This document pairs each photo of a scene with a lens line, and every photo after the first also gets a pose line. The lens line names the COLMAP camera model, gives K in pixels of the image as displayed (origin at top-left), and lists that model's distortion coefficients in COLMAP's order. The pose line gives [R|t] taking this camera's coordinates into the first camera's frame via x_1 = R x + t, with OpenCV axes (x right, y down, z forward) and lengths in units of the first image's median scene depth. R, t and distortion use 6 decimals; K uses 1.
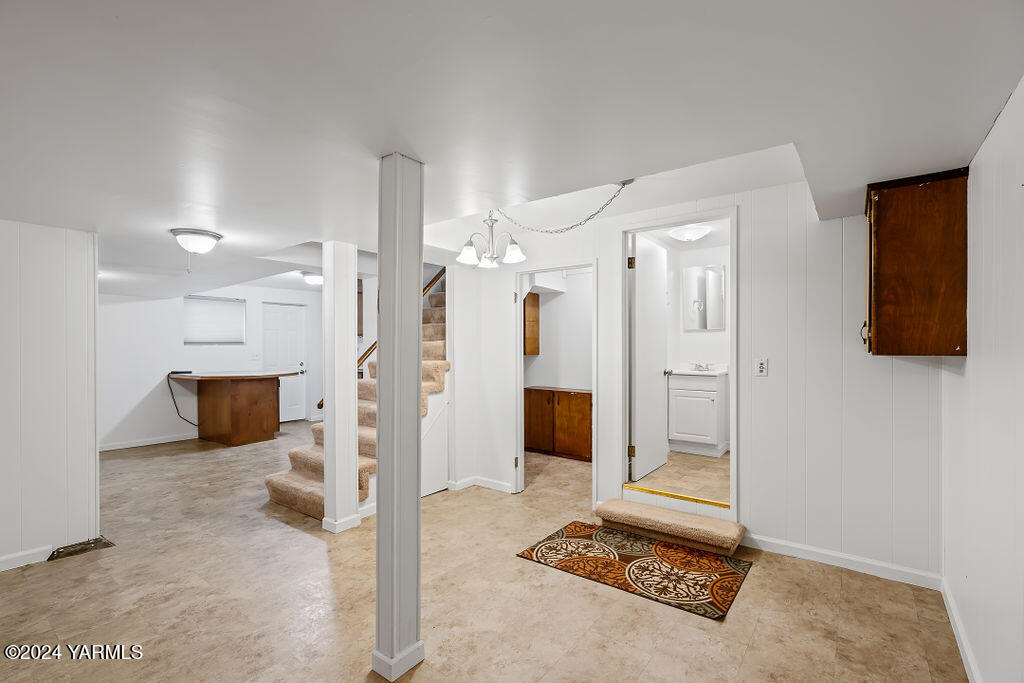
lens RADIAL K [[478.1, 0, 512.9], [0, 478.1, 343.1], [0, 0, 1]] dist [-0.002326, -0.001045]
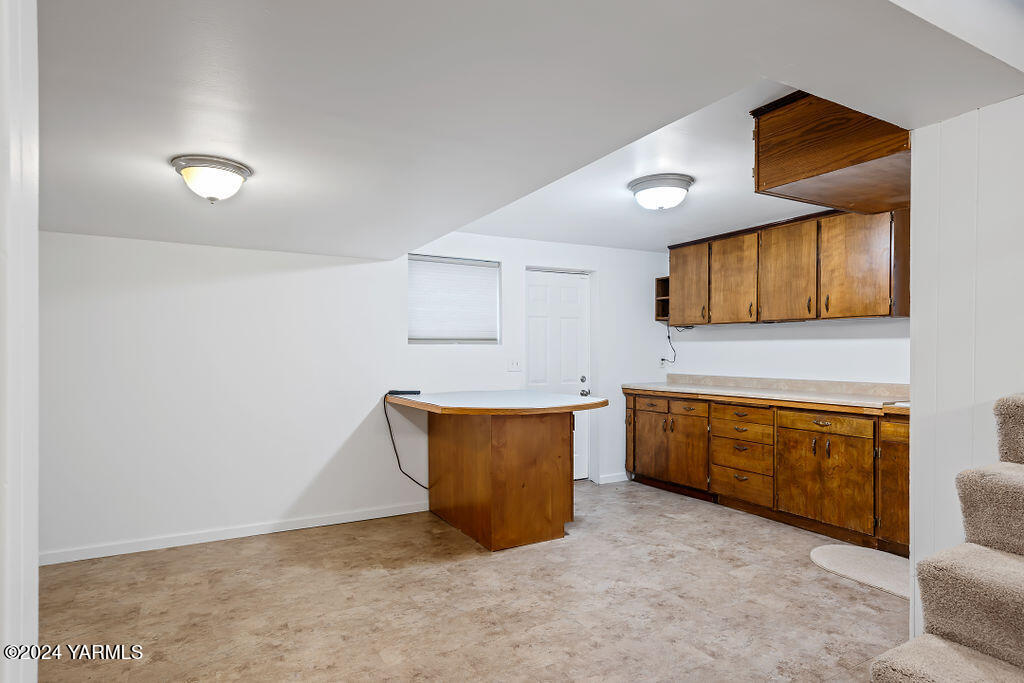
lens RADIAL K [[575.5, 0, 510.1], [0, 575.5, 344.3], [0, 0, 1]] dist [0.003271, 0.000168]
pose [[0.920036, 0.005914, -0.391790, -0.326396], [-0.004196, 0.999977, 0.005242, 0.000817], [0.391812, -0.003179, 0.920040, 0.442006]]
